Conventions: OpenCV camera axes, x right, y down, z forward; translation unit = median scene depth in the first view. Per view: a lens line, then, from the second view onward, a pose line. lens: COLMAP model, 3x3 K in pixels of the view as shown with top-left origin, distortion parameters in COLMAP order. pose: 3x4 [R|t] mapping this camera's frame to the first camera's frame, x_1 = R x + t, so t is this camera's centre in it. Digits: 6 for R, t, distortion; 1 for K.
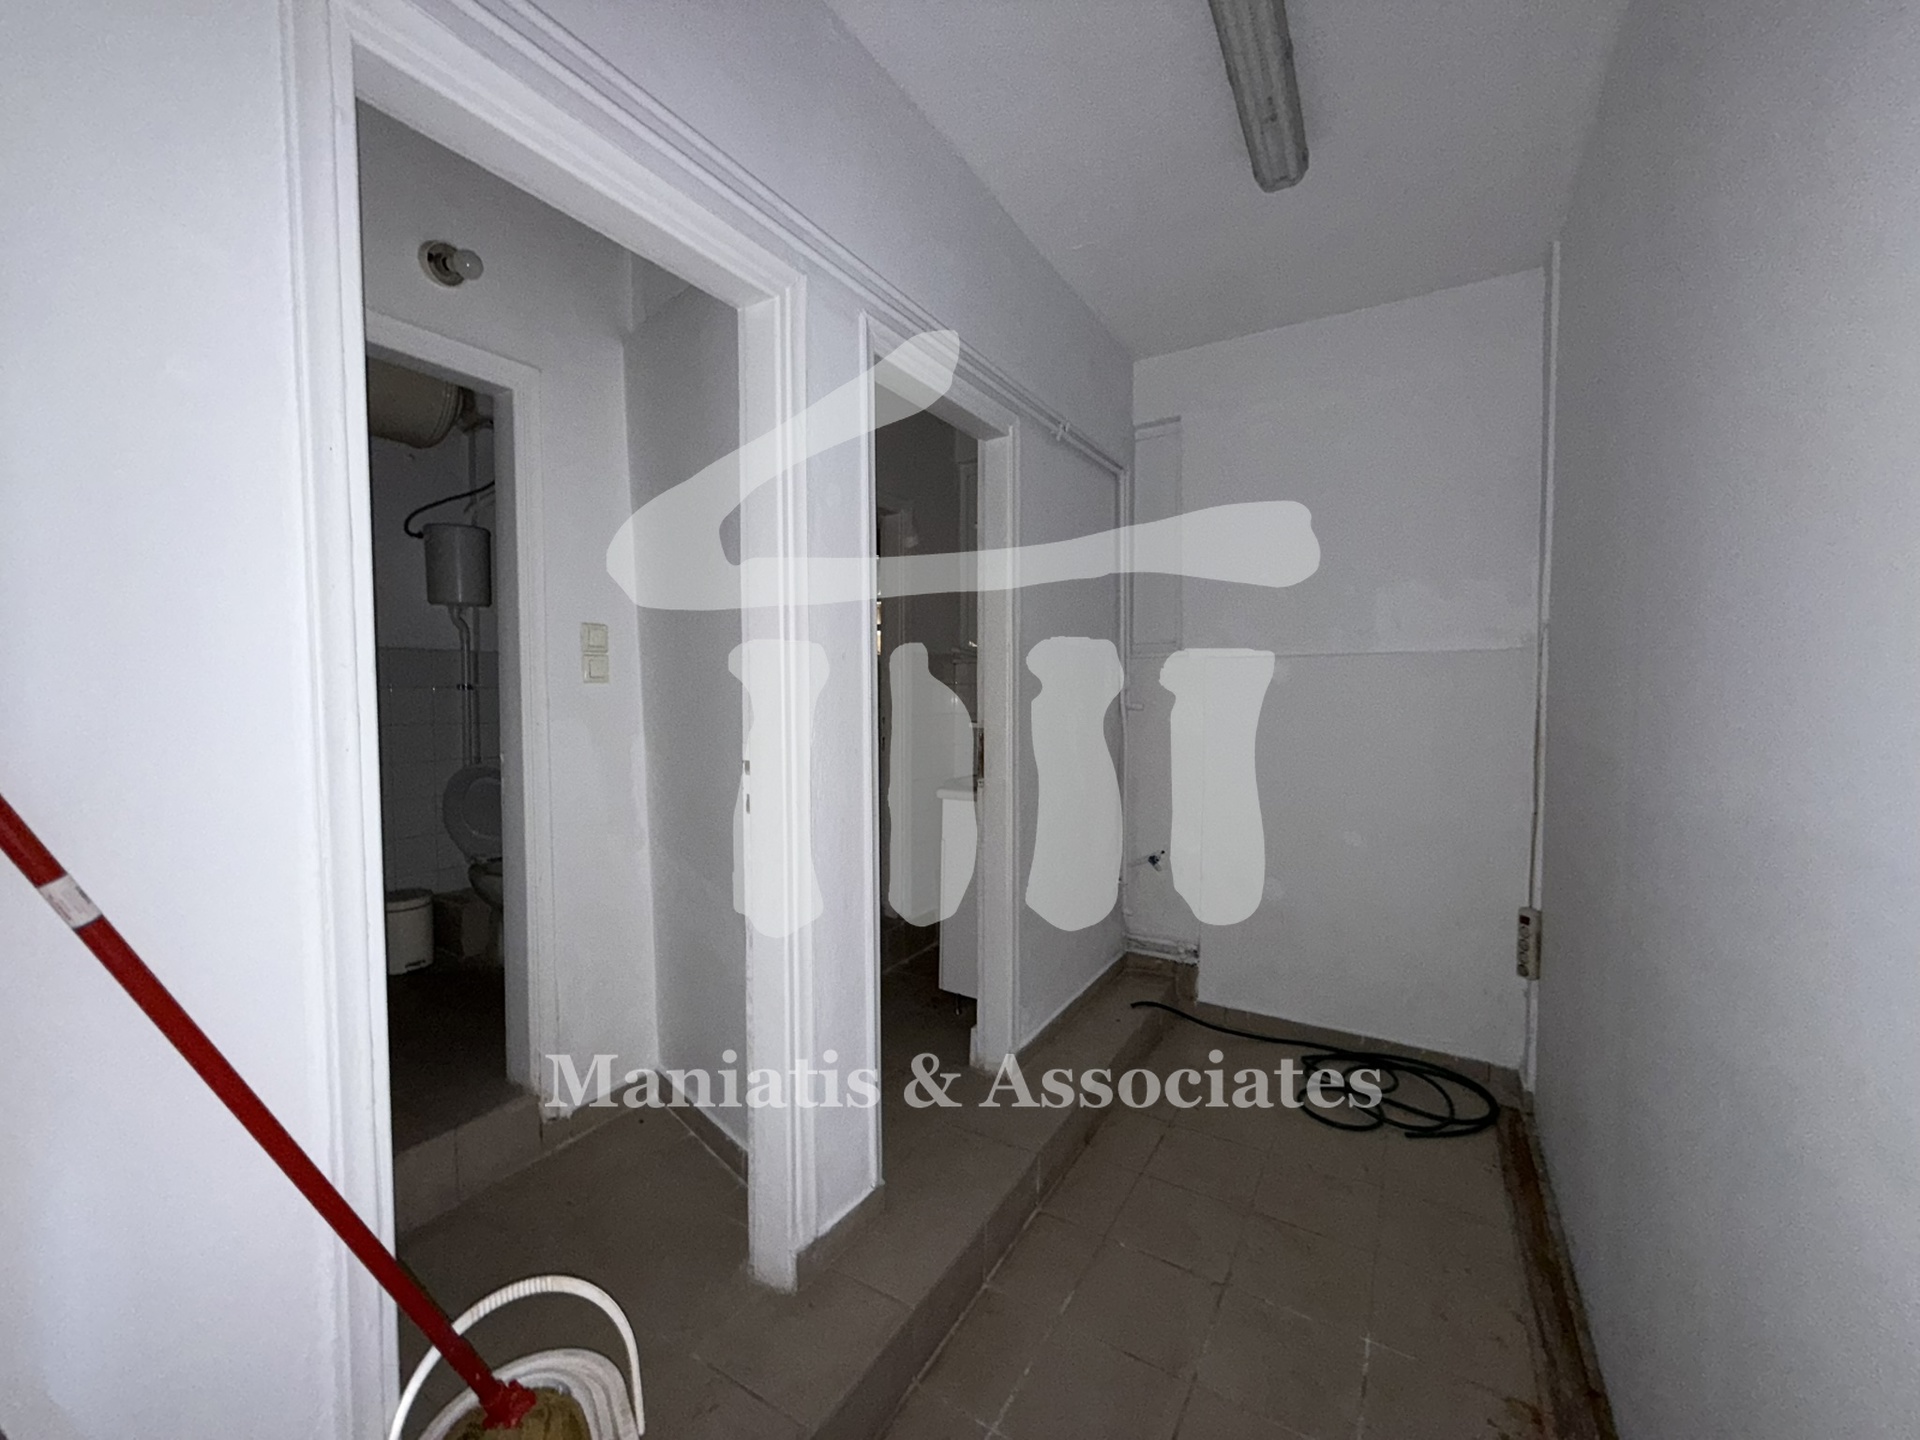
lens RADIAL K [[763.6, 0, 961.7], [0, 763.6, 720.4], [0, 0, 1]] dist [-0.001164, -0.000123]
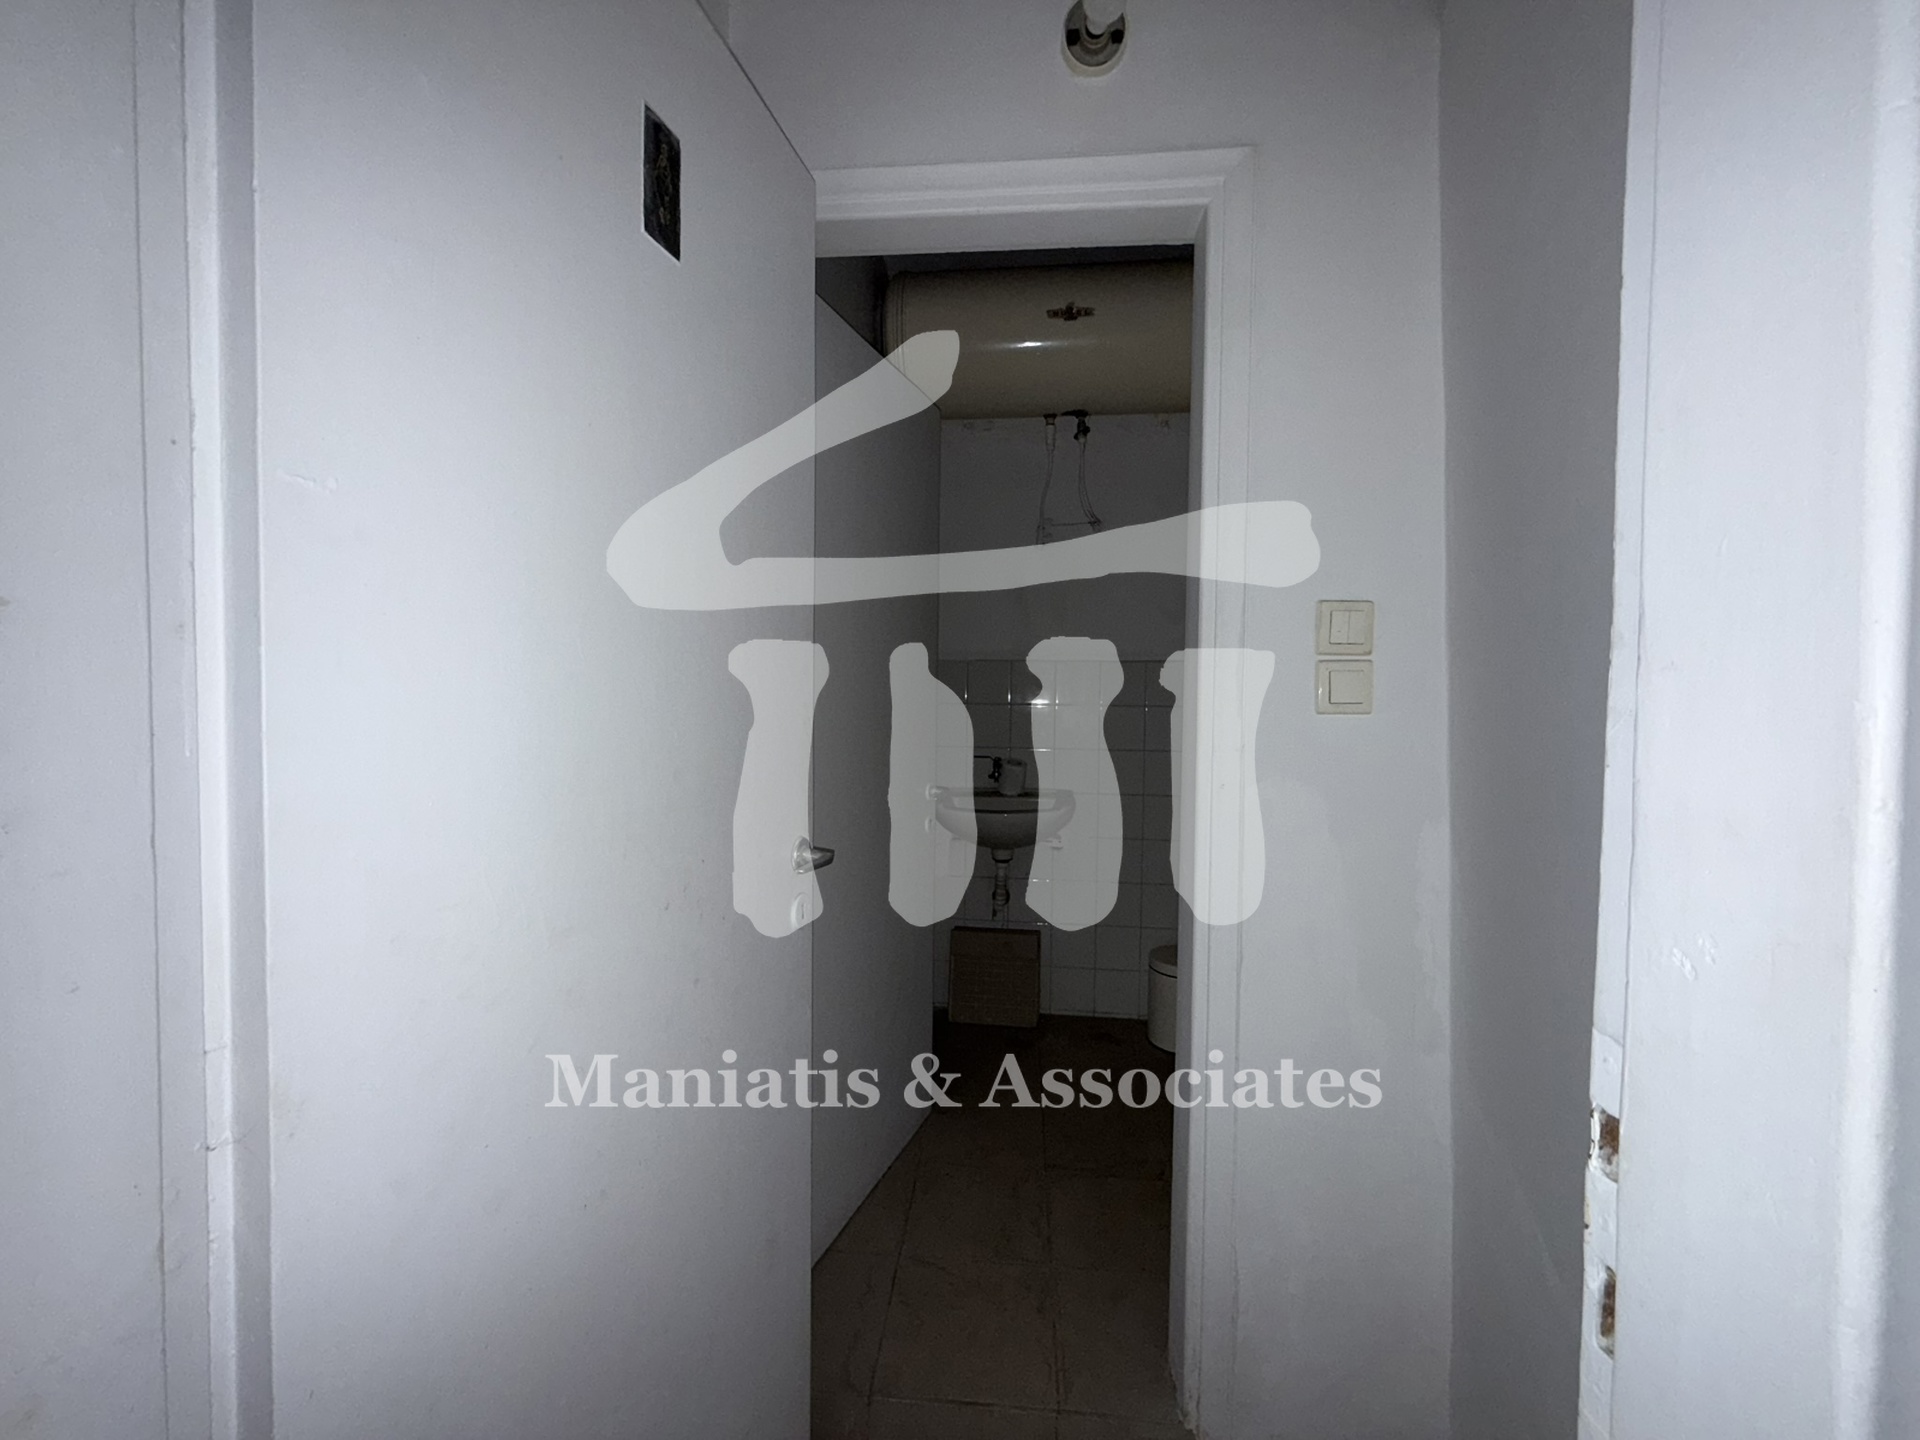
lens RADIAL K [[763.6, 0, 947.1], [0, 763.6, 721.2], [0, 0, 1]] dist [-0.001164, -0.000123]
pose [[0.418457, 0.032950, -0.907639, -0.124397], [-0.050546, 0.998638, 0.012950, -0.037998], [0.906829, 0.040458, 0.419553, 0.546231]]
